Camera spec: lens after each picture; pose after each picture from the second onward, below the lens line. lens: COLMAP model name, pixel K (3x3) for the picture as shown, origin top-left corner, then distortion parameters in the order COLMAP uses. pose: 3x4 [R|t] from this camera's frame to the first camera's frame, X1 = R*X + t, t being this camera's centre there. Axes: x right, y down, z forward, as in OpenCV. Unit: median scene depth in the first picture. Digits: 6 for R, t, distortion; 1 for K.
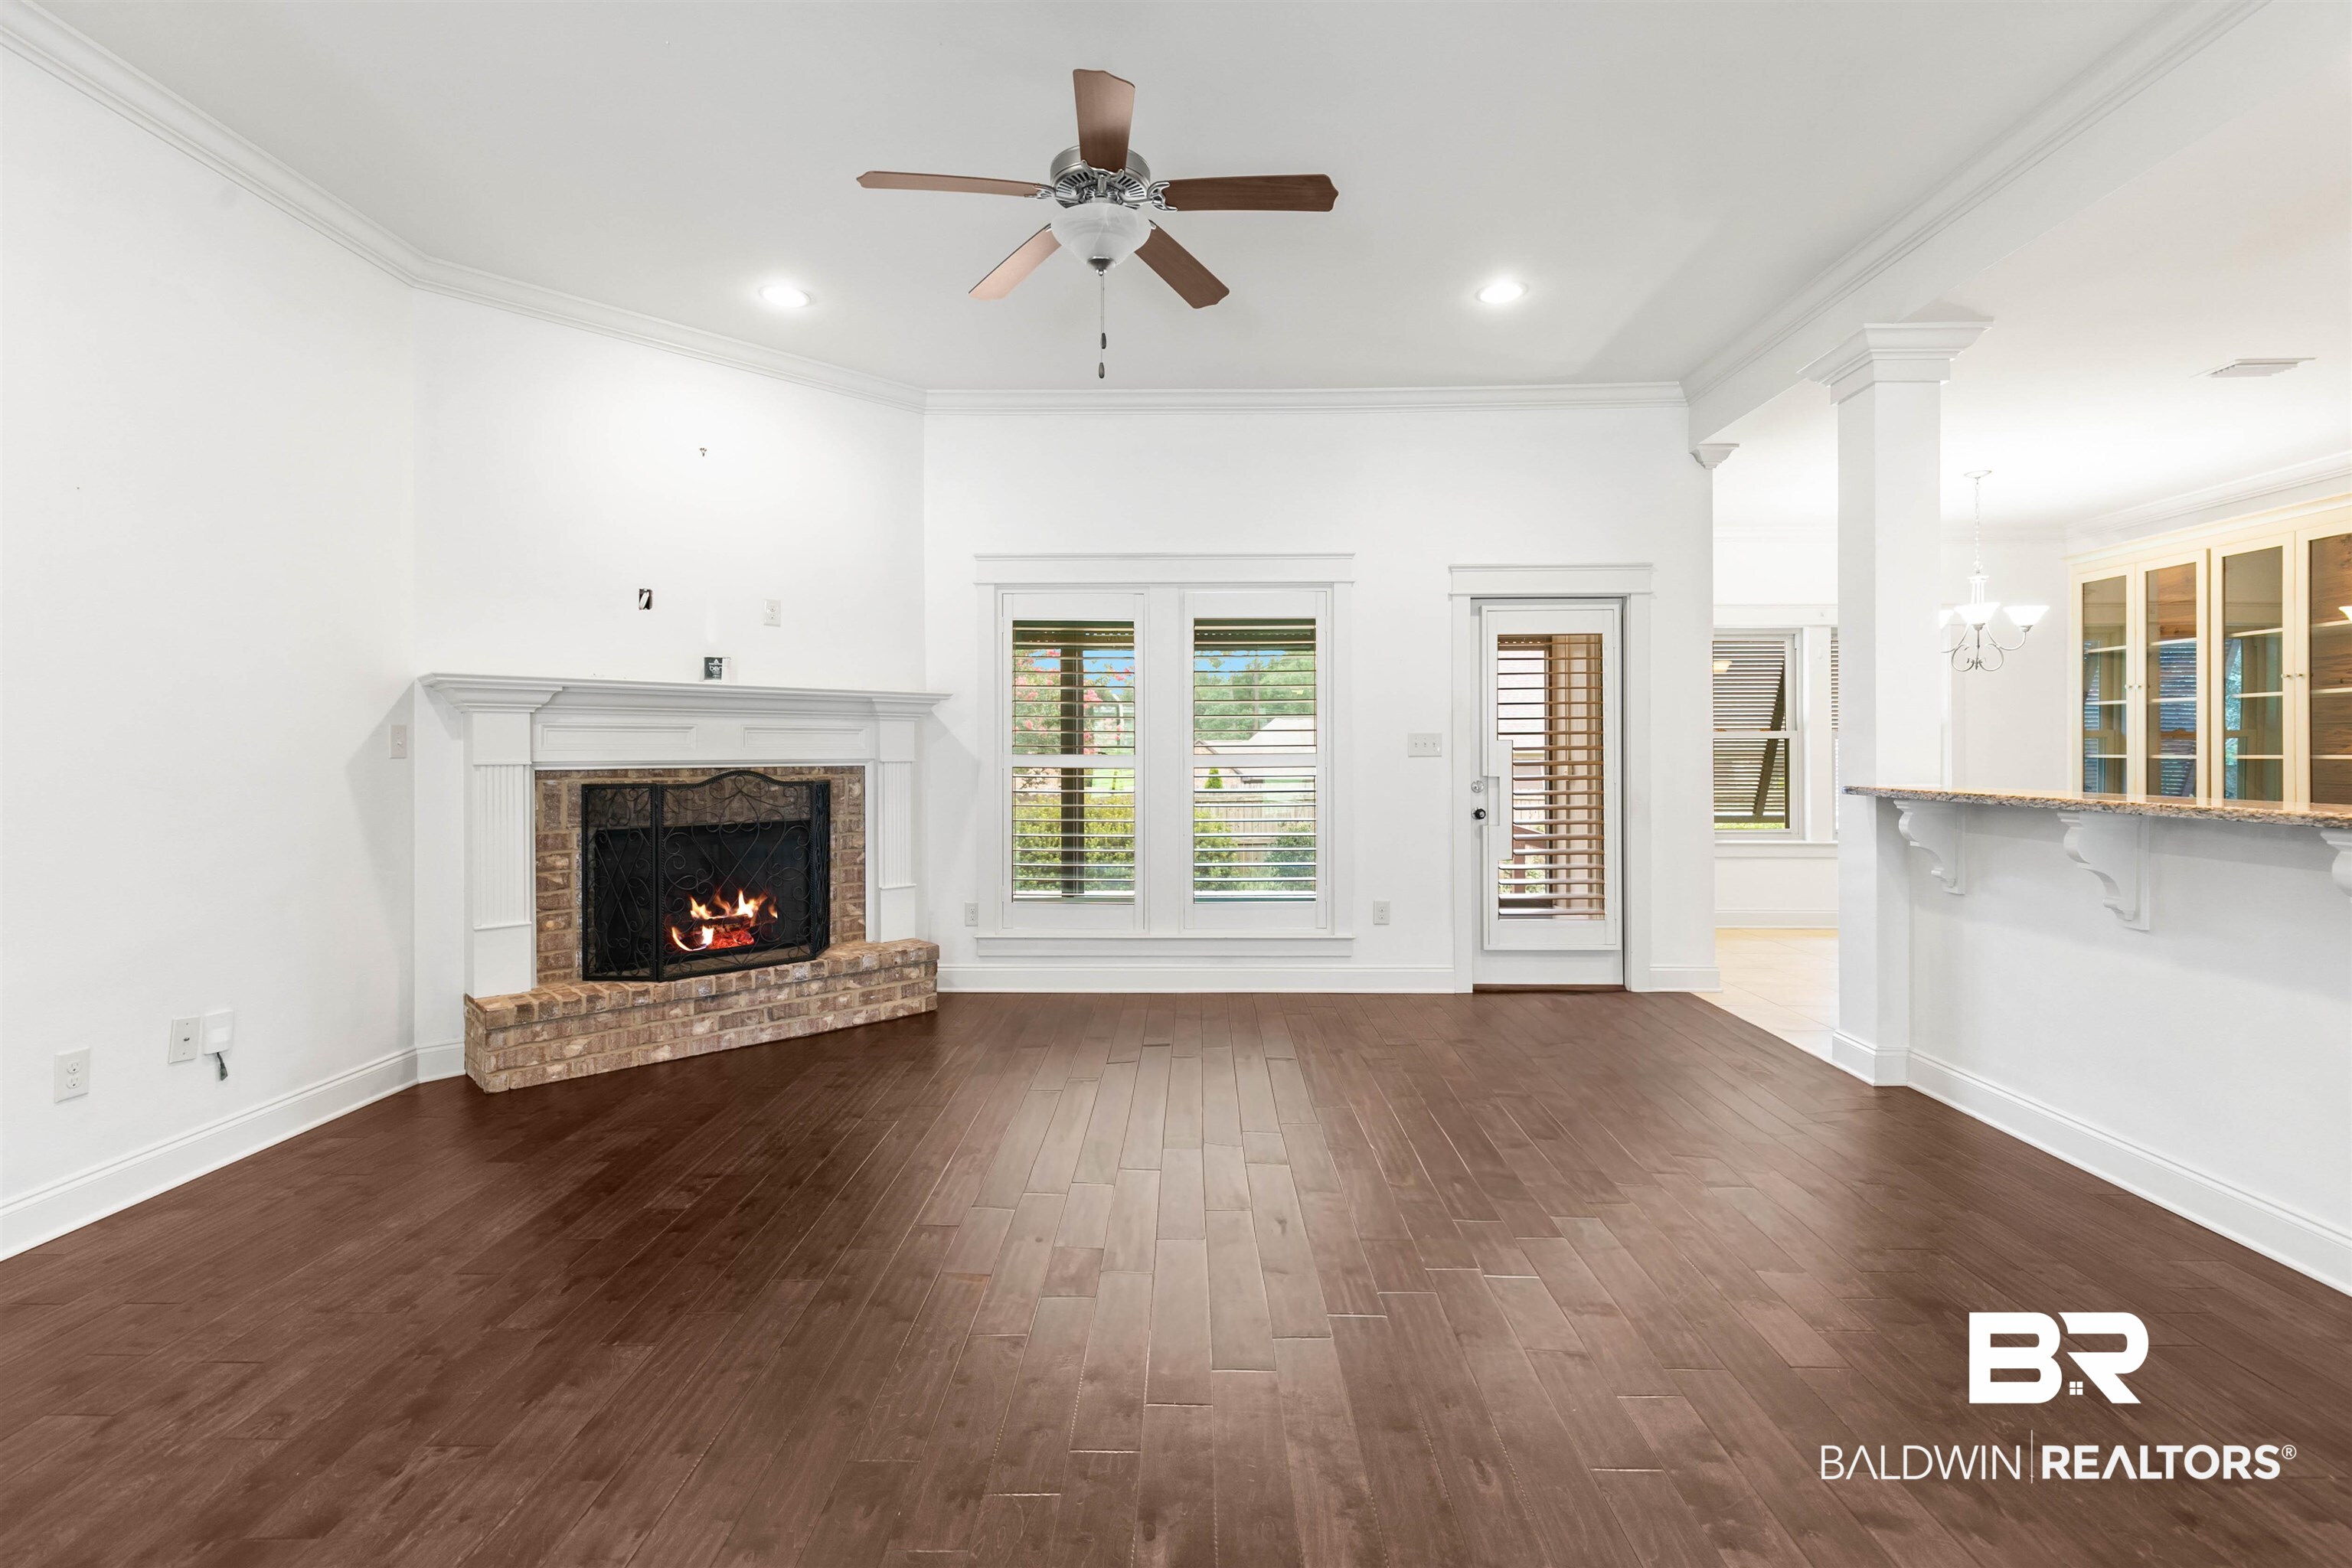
lens RADIAL K [[1068.5, 0, 1193.0], [0, 1068.5, 758.1], [0, 0, 1]] dist [0.007498, -0.000221]
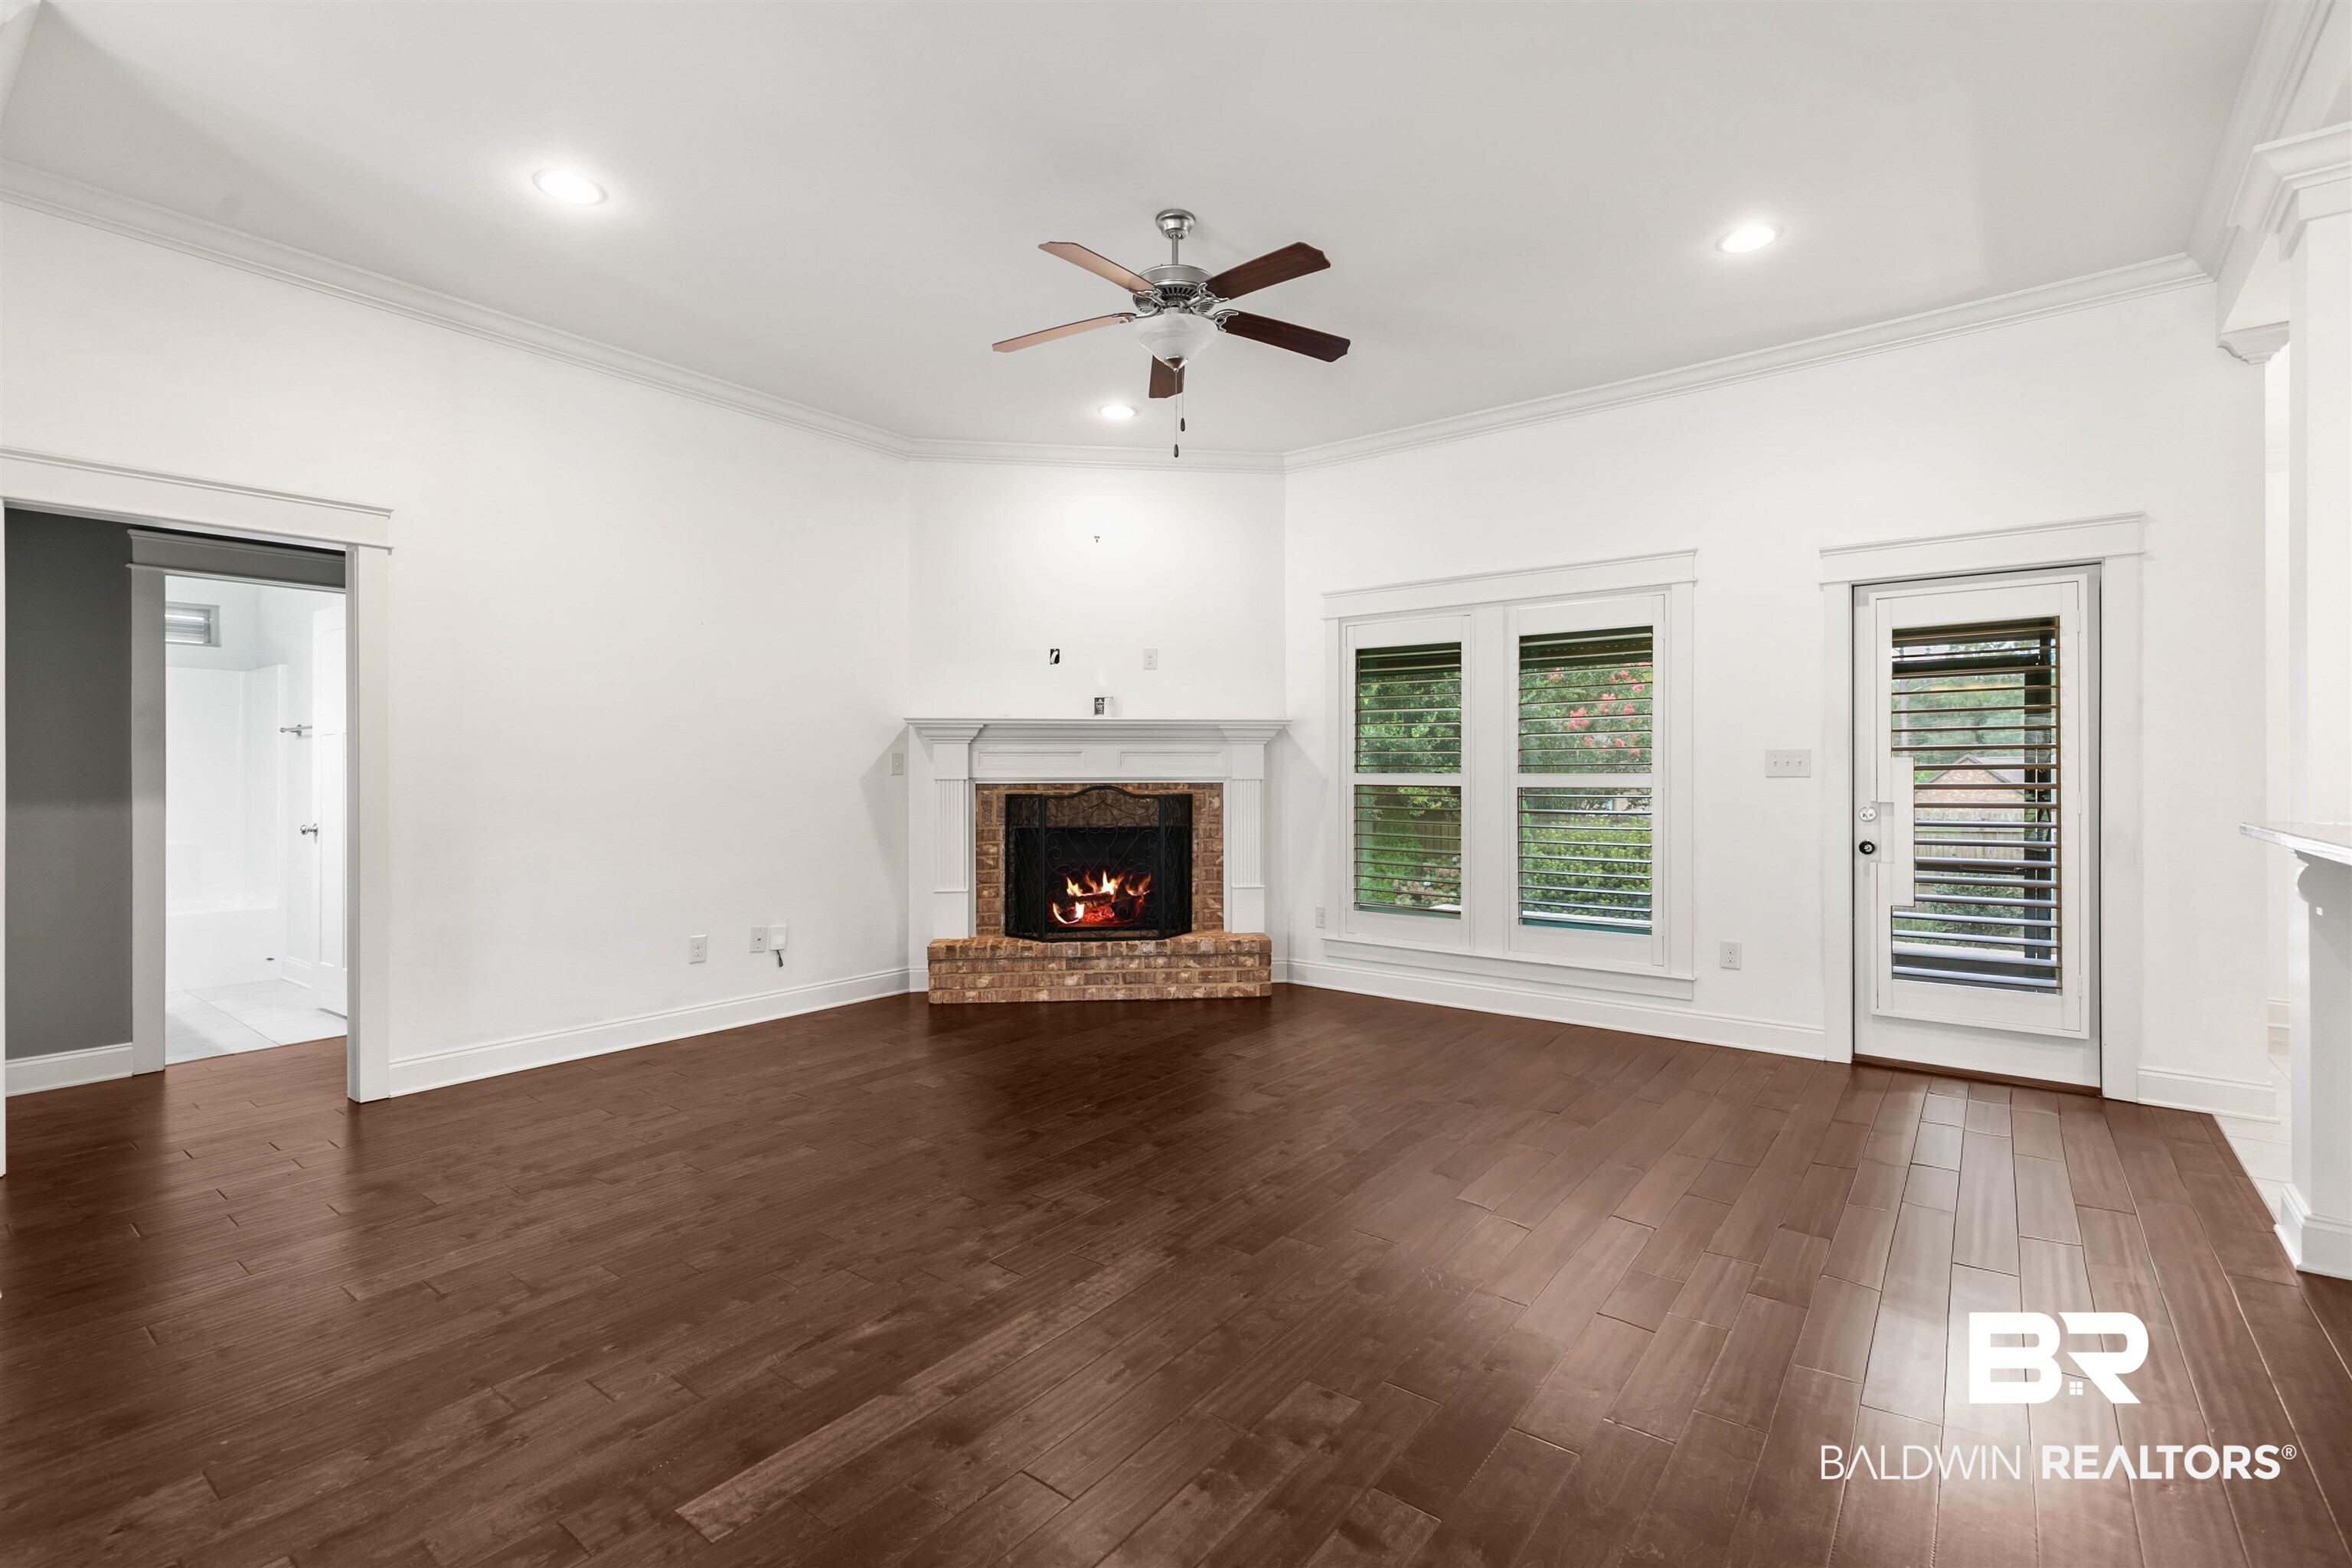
lens RADIAL K [[1068.5, 0, 1190.8], [0, 1068.5, 778.8], [0, 0, 1]] dist [0.007498, -0.000221]
pose [[0.799513, 0.006110, -0.600618, 0.415787], [-0.004901, 0.999981, 0.003647, -0.001375], [0.600629, 0.000028, 0.799528, 0.037665]]
